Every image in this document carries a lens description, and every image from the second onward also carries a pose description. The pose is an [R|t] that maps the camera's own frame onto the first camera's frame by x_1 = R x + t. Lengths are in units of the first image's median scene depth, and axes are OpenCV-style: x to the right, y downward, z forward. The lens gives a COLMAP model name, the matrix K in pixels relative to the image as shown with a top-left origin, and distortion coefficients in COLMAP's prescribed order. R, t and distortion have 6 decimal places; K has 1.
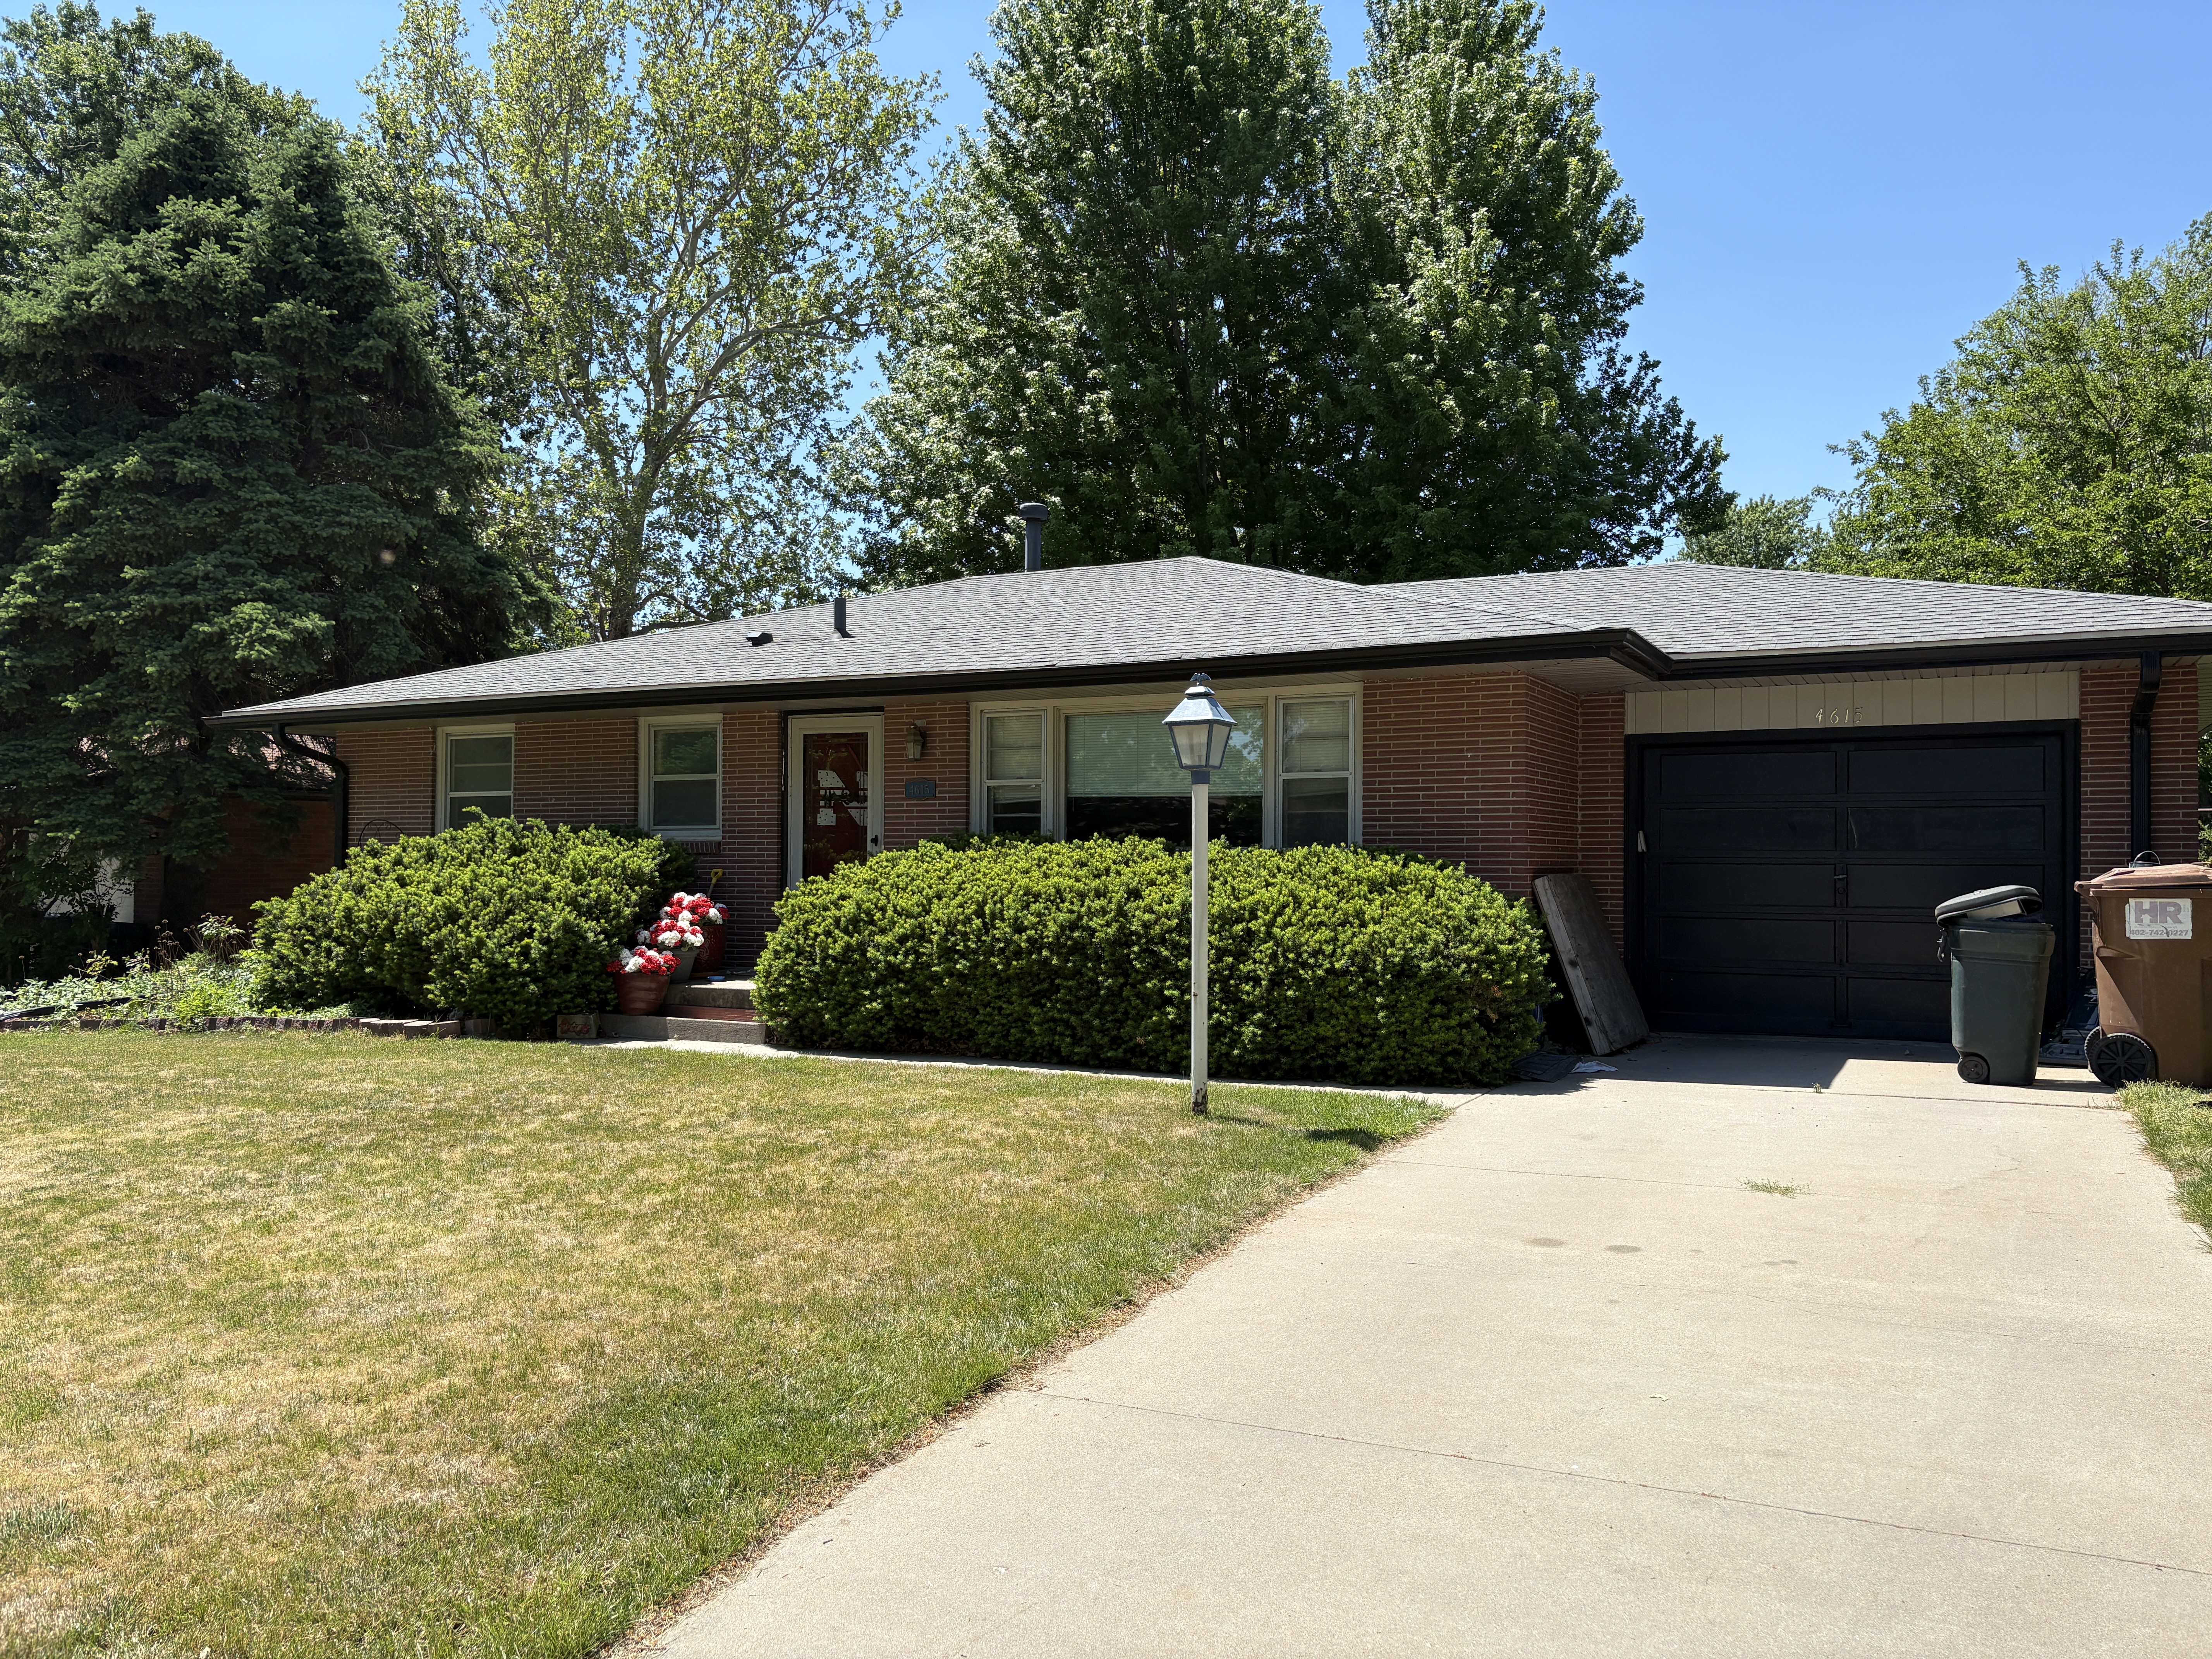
lens RADIAL K [[1651.1, 0, 1113.9], [0, 1651.1, 845.0], [0, 0, 1]] dist [0.089745, -0.144106]
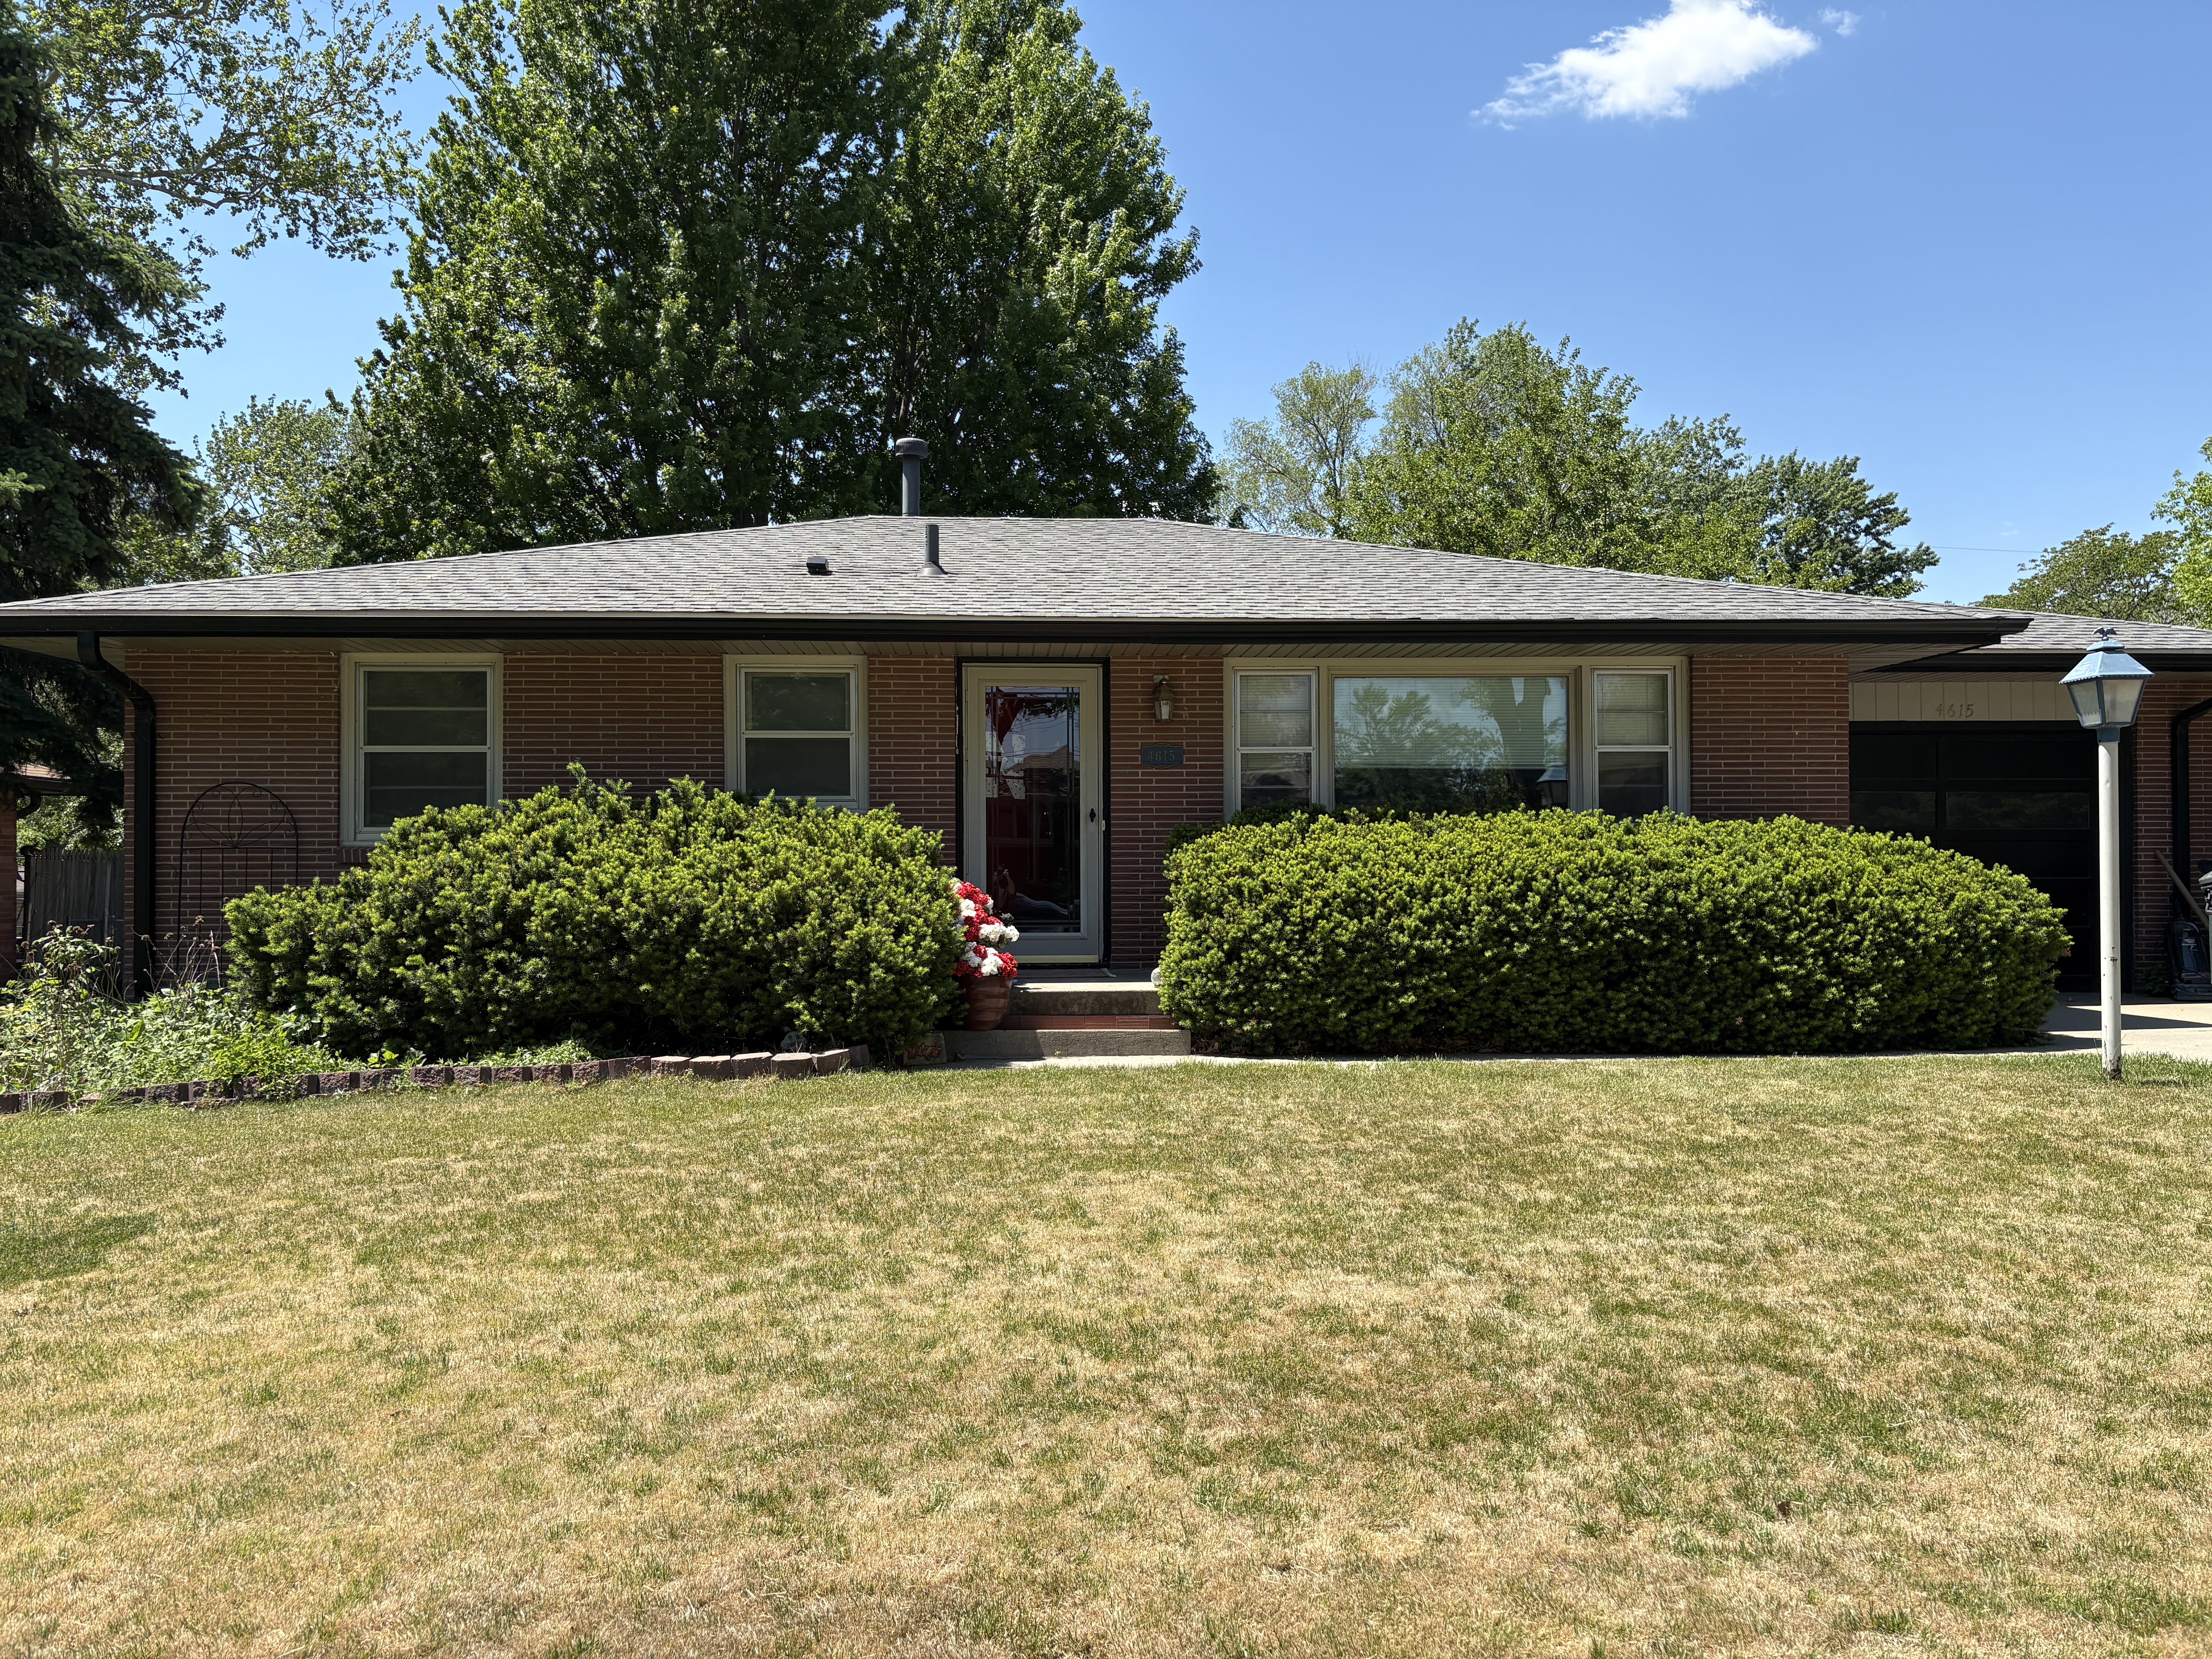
lens RADIAL K [[1651.1, 0, 1113.9], [0, 1651.1, 845.0], [0, 0, 1]] dist [0.089745, -0.144106]
pose [[0.857732, -0.000134, 0.514097, -0.596385], [0.001365, 0.999997, -0.002017, 0.014906], [-0.514095, 0.002432, 0.857730, 0.279095]]
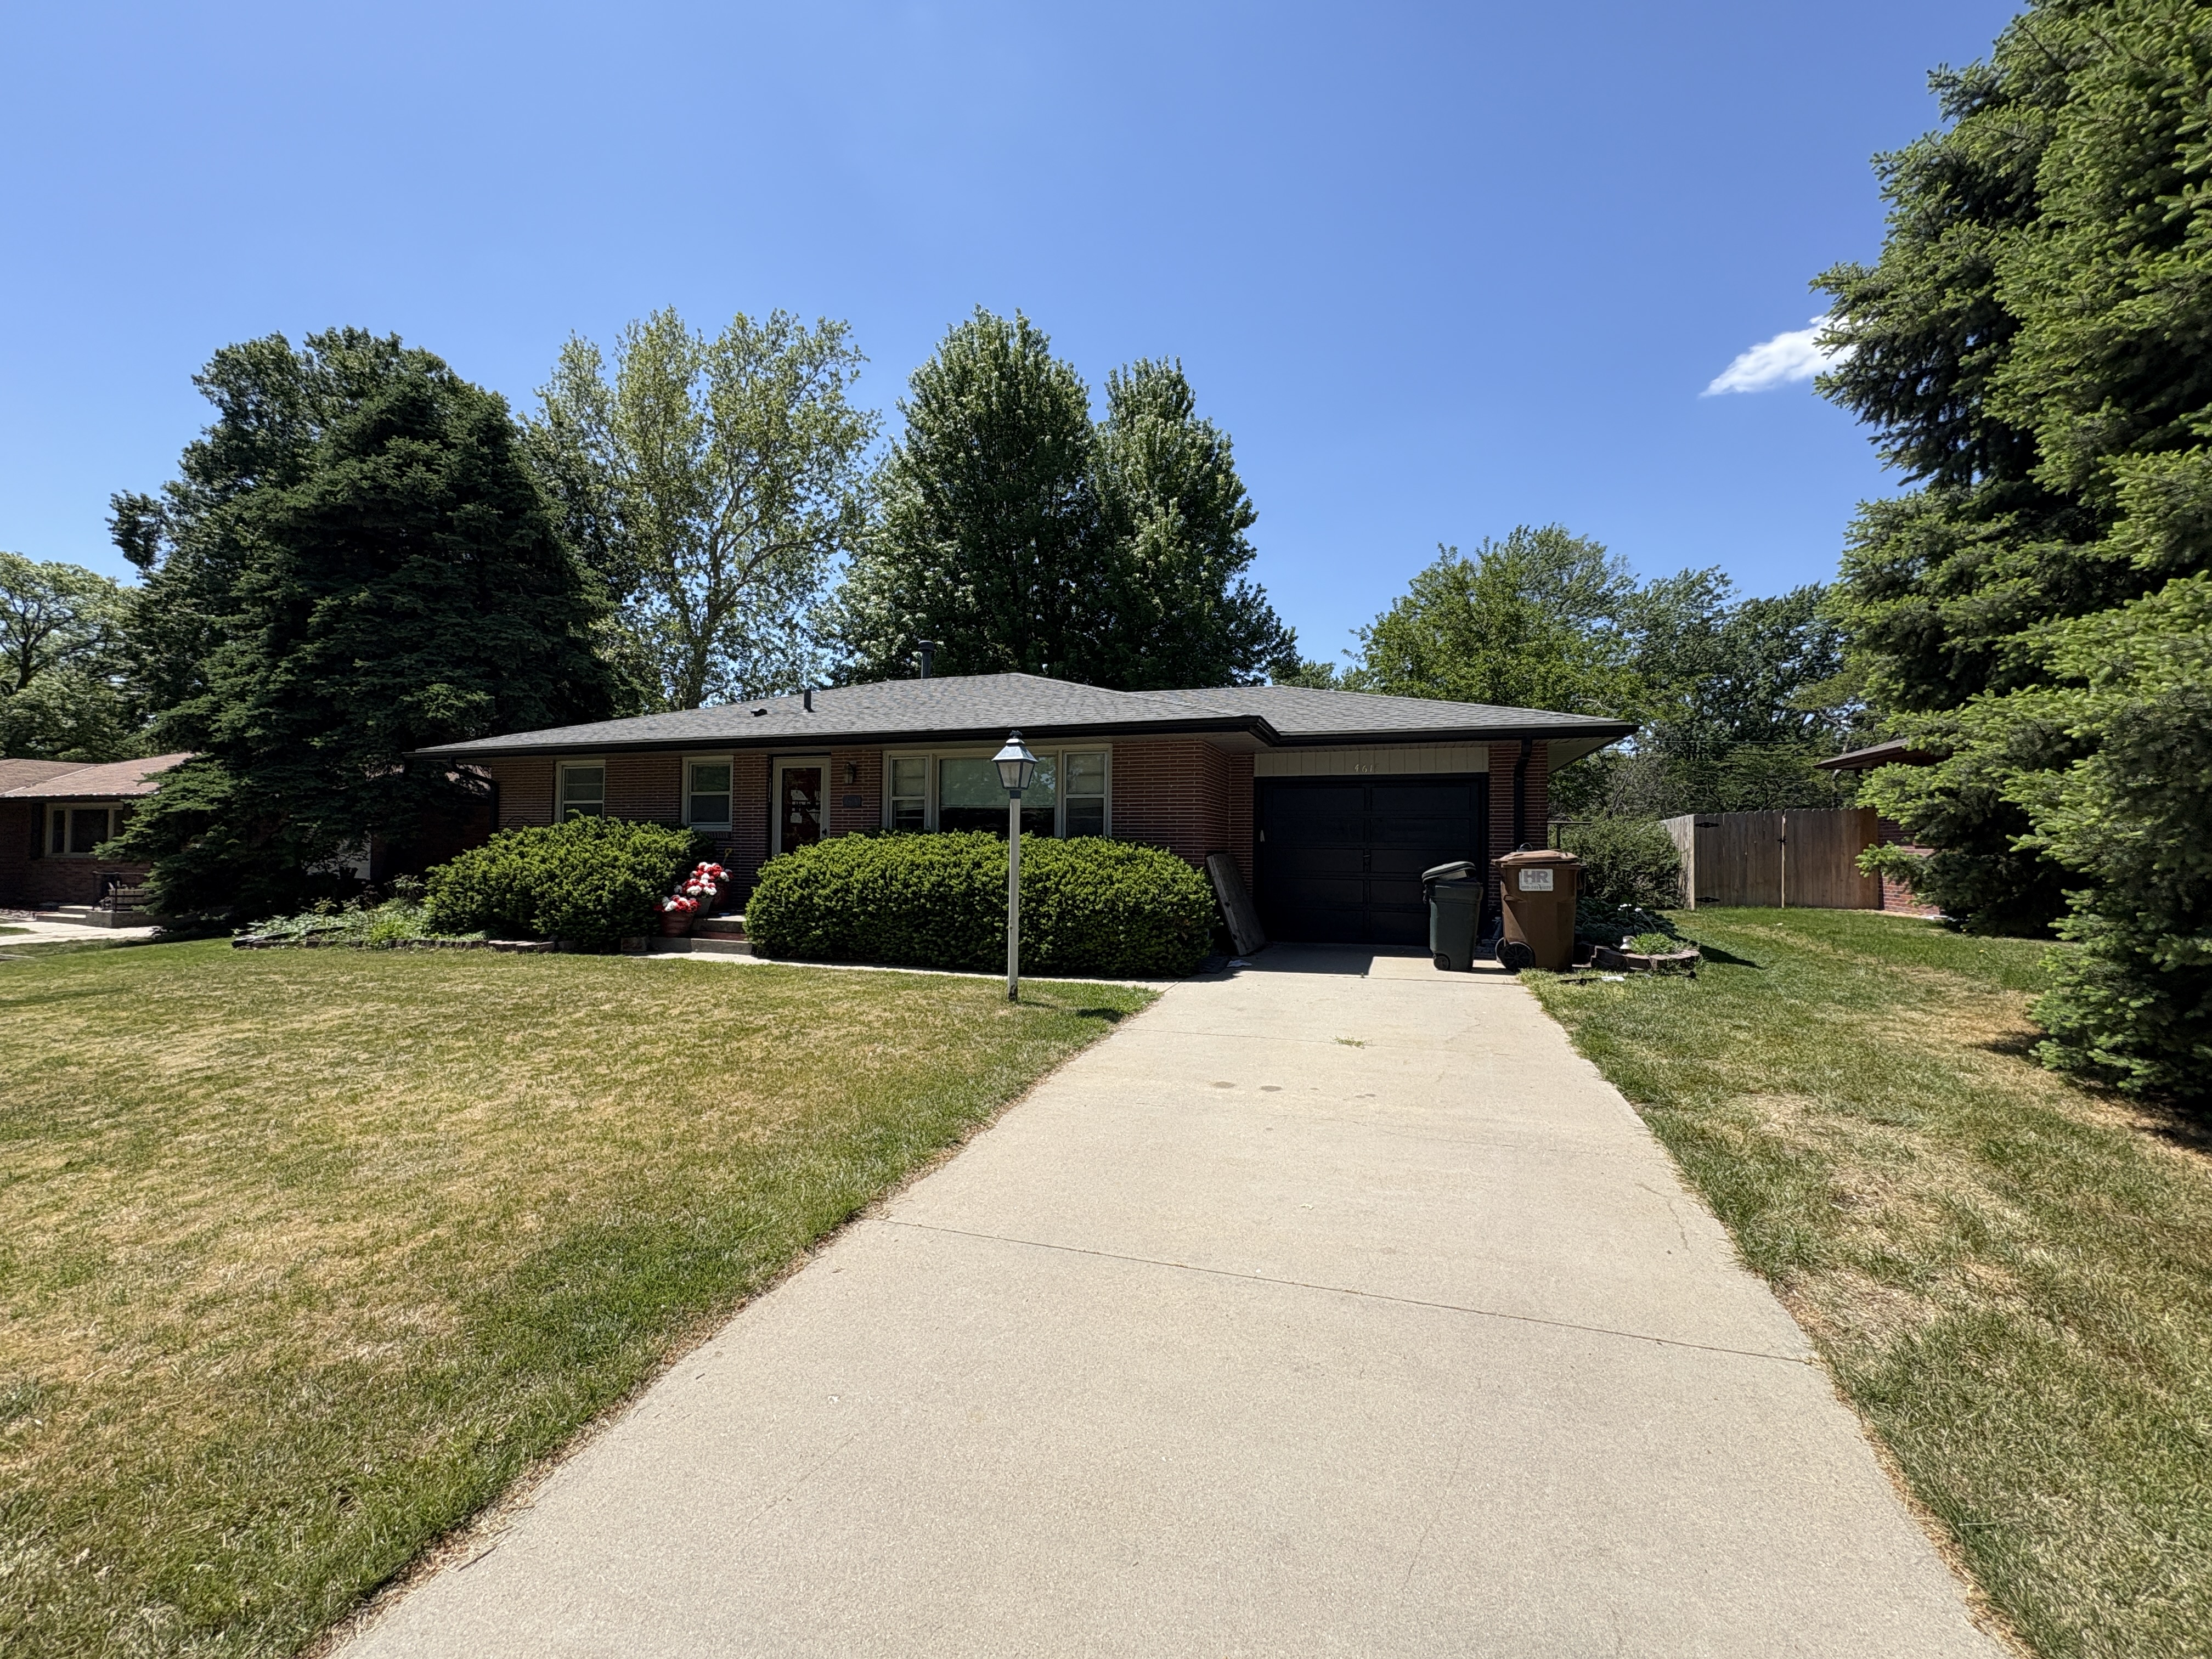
lens RADIAL K [[878.4, 0, 1105.4], [0, 878.4, 828.2], [0, 0, 1]] dist [-0.000754, 0.000168]
pose [[0.989520, 0.008732, 0.144134, 0.009591], [-0.007407, 0.999925, -0.009726, 0.000041], [-0.144208, 0.008557, 0.989510, 0.076452]]
